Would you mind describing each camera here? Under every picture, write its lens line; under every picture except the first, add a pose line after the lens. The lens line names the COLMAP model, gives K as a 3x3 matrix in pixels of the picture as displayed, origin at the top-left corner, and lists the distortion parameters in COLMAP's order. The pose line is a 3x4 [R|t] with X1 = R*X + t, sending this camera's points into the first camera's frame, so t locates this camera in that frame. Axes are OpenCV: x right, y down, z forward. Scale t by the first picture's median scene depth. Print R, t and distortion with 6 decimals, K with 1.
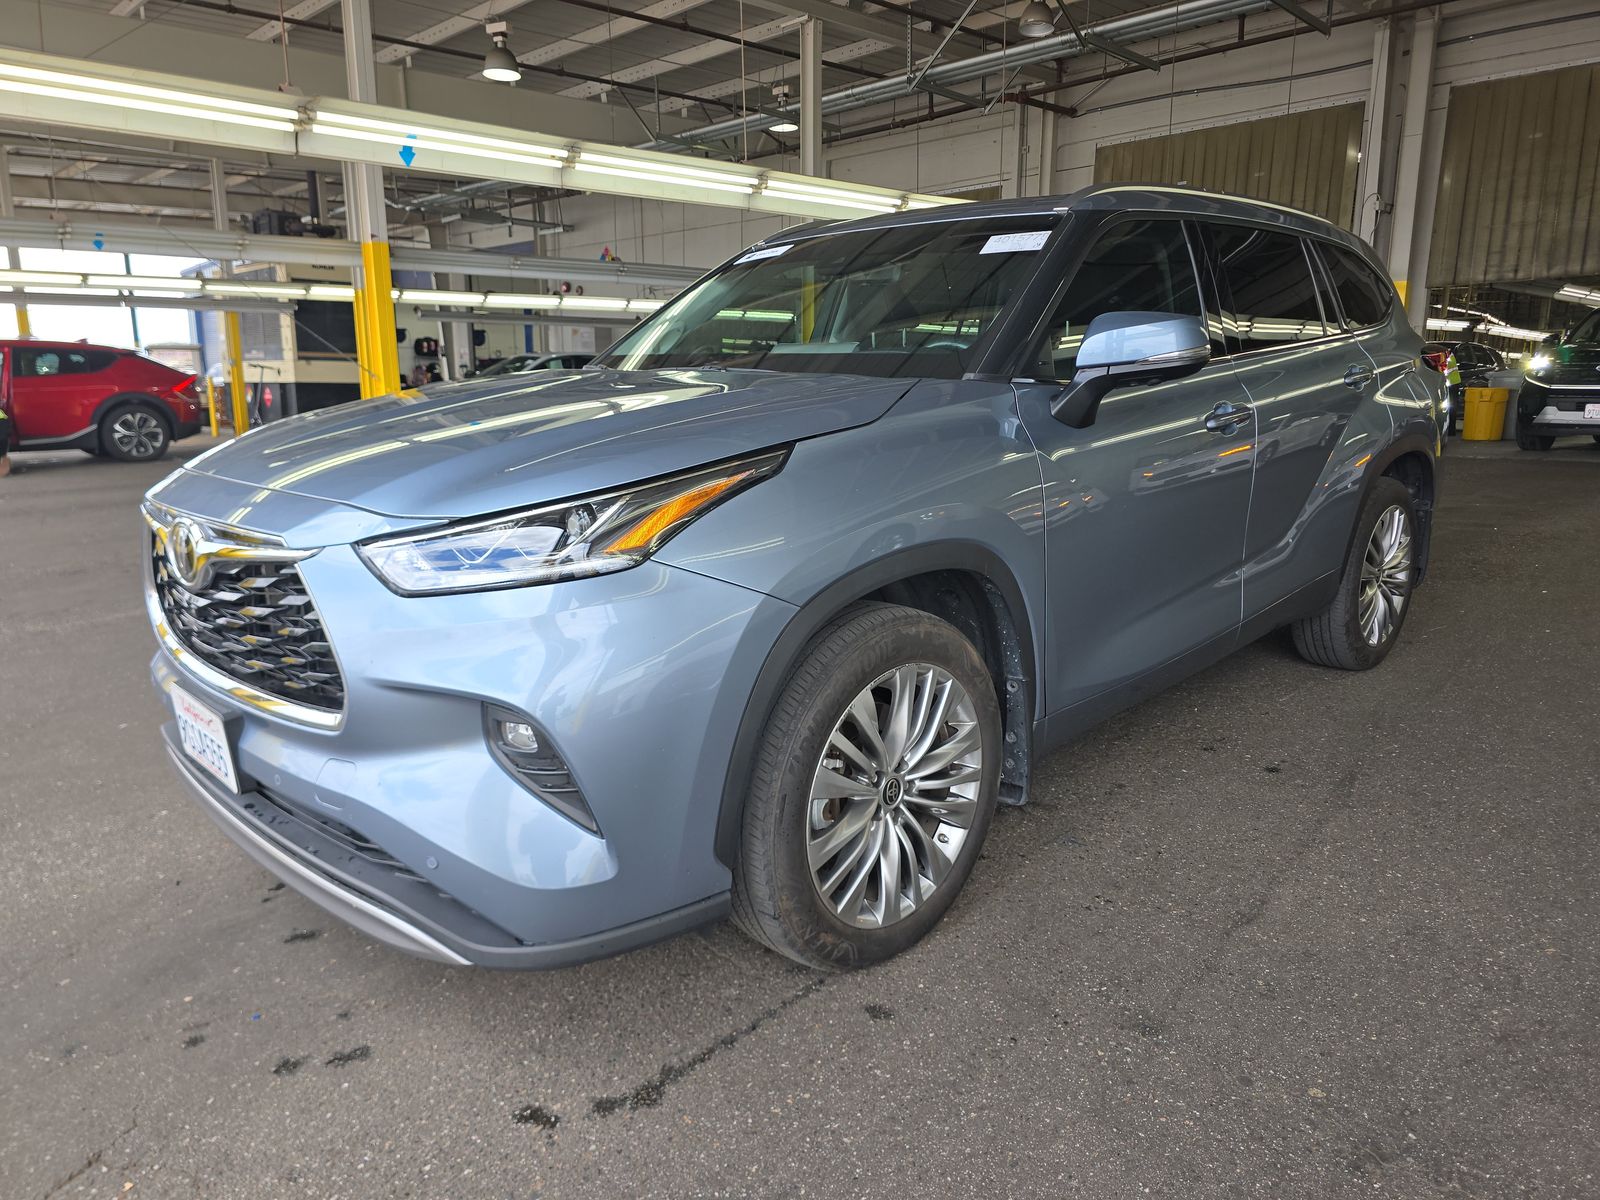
lens RADIAL K [[1096.7, 0, 814.6], [0, 1096.7, 596.7], [0, 0, 1]] dist [0.047311, -0.045774]
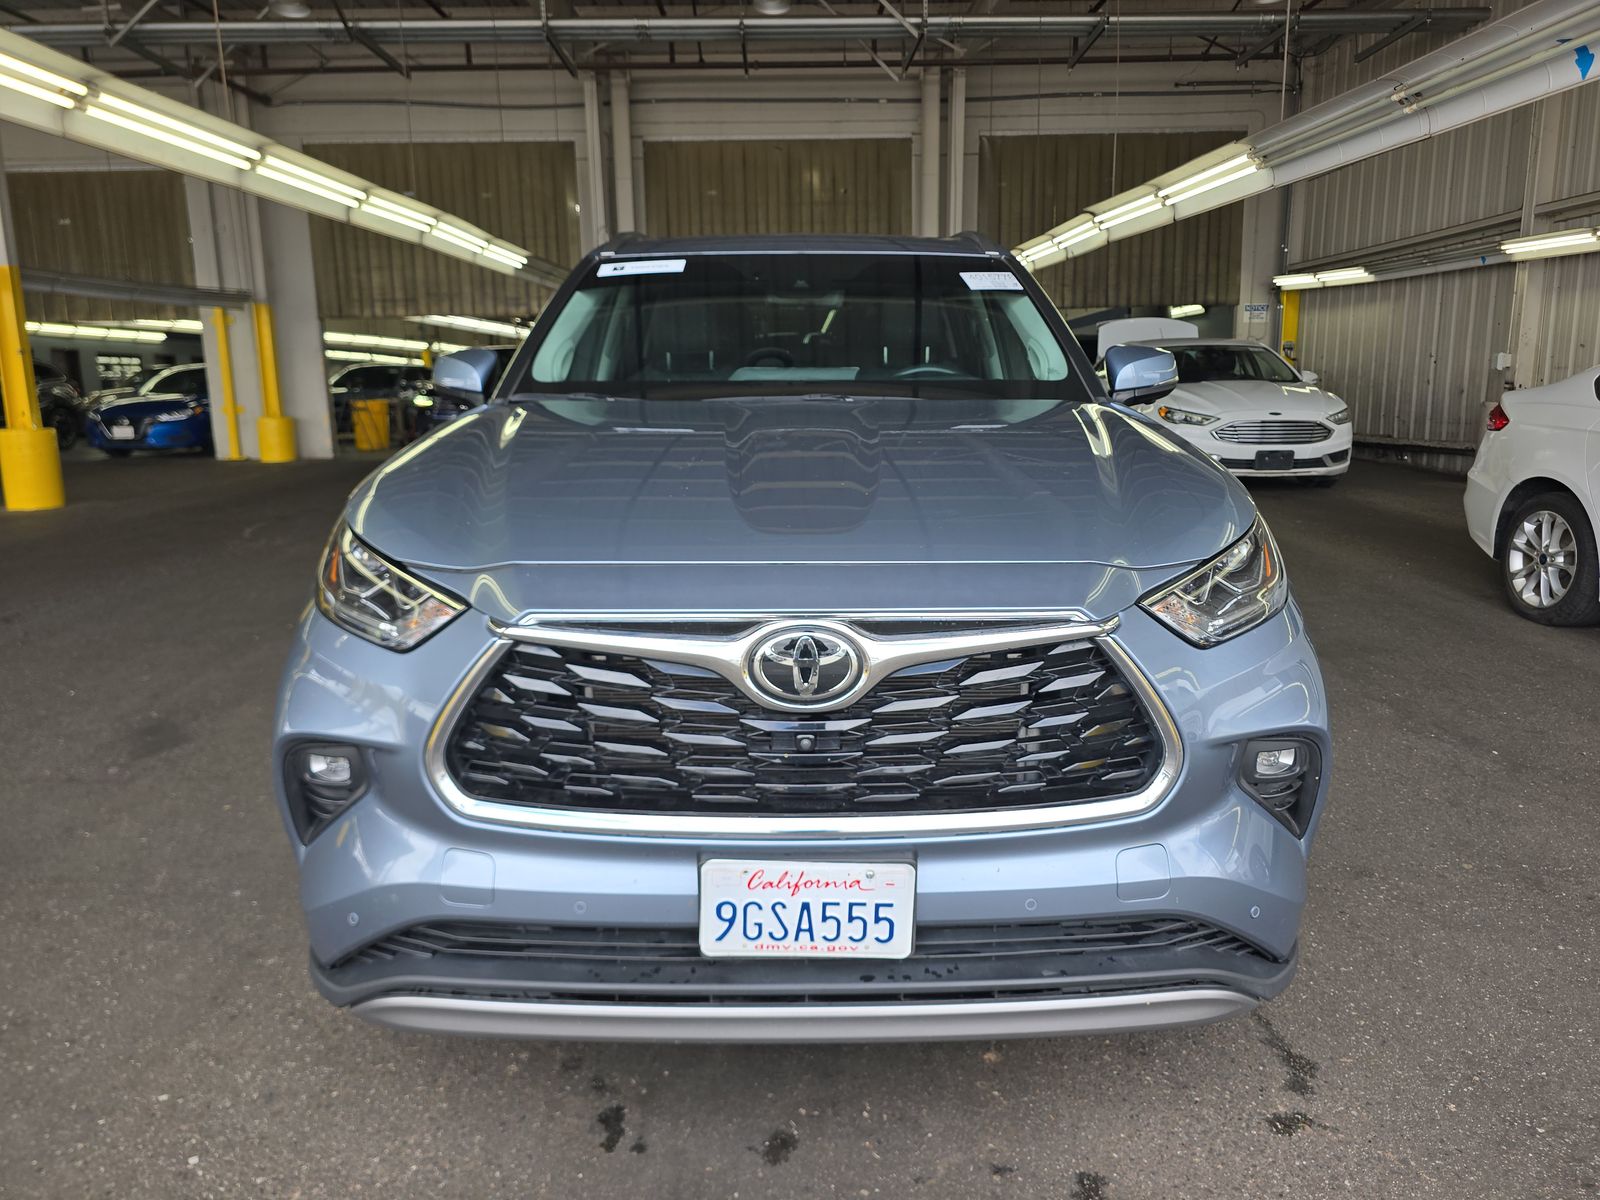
lens RADIAL K [[1096.7, 0, 814.6], [0, 1096.7, 596.7], [0, 0, 1]] dist [0.047311, -0.045774]
pose [[0.692120, -0.145853, 0.706892, -0.197117], [0.151860, 0.986874, 0.054935, -0.022904], [-0.705626, 0.069327, 0.705185, 0.087978]]
